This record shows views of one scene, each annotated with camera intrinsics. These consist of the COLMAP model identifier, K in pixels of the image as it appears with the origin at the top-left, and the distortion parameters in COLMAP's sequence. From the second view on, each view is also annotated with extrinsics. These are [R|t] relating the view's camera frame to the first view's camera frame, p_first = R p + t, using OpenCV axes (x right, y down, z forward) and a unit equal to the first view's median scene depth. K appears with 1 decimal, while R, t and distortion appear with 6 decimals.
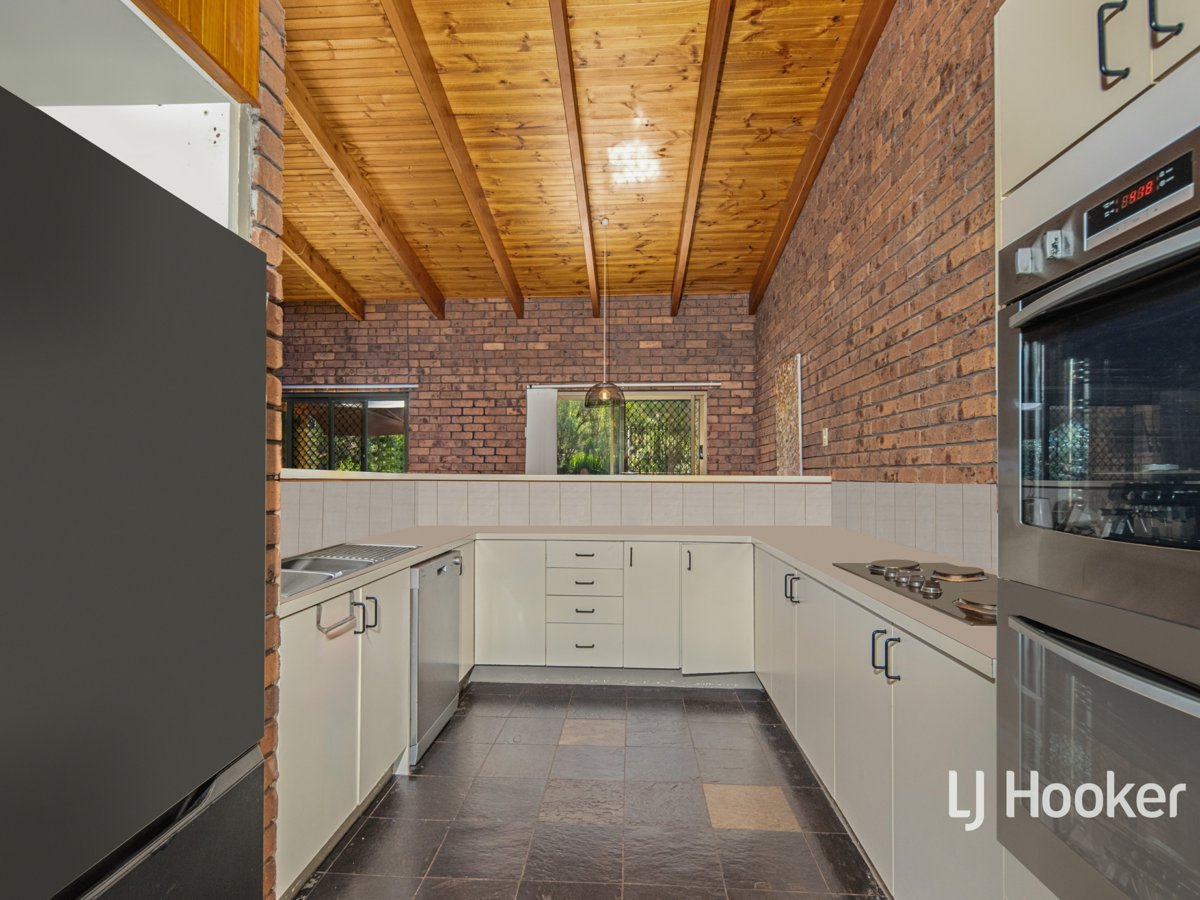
lens RADIAL K [[527.0, 0, 601.0], [0, 527.0, 479.3], [0, 0, 1]] dist [0.003150, 0.000110]
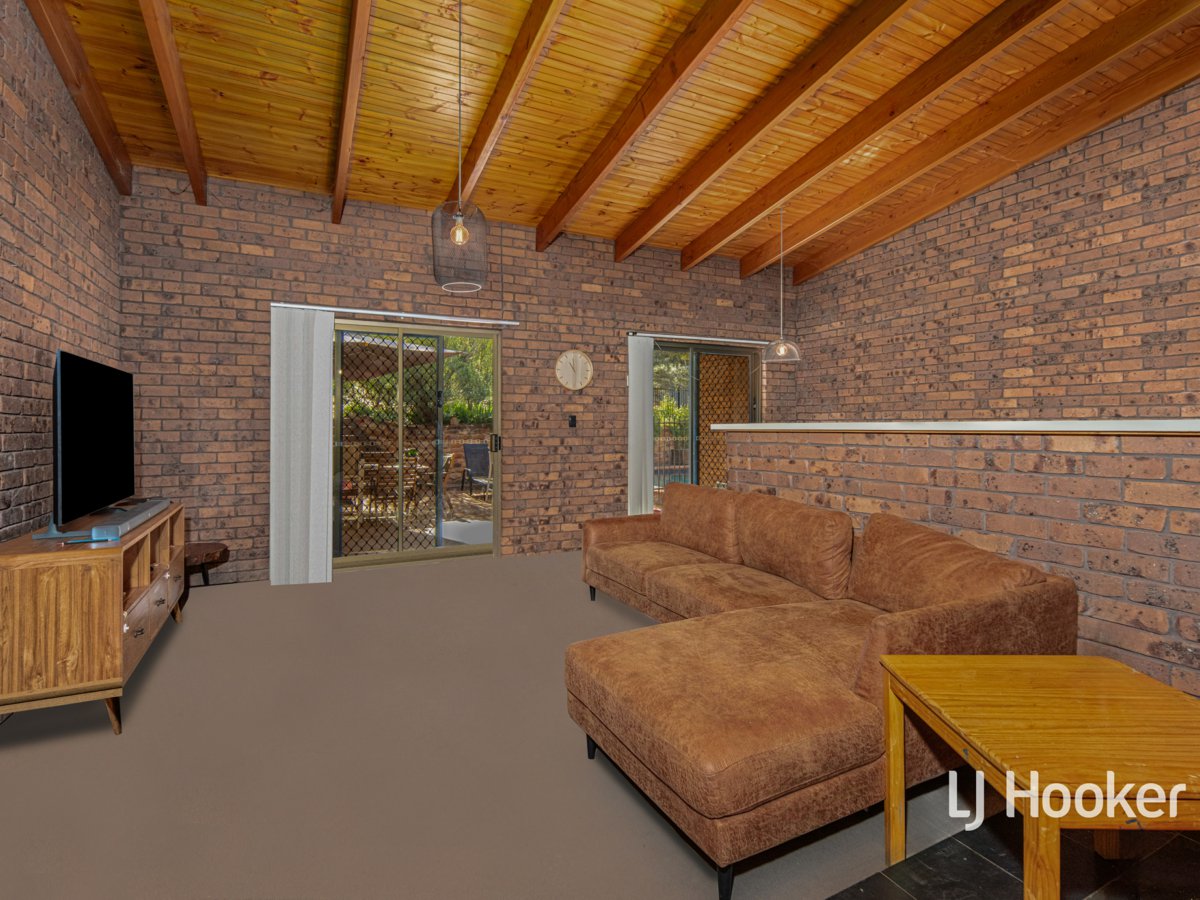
lens RADIAL K [[604.1, 0, 593.2], [0, 604.1, 437.2], [0, 0, 1]] dist [-0.001057, -0.000439]
pose [[0.865566, -0.014315, 0.500589, -0.740459], [0.005858, 0.999812, 0.018462, -0.005634], [-0.500760, -0.013048, 0.865488, 0.062160]]
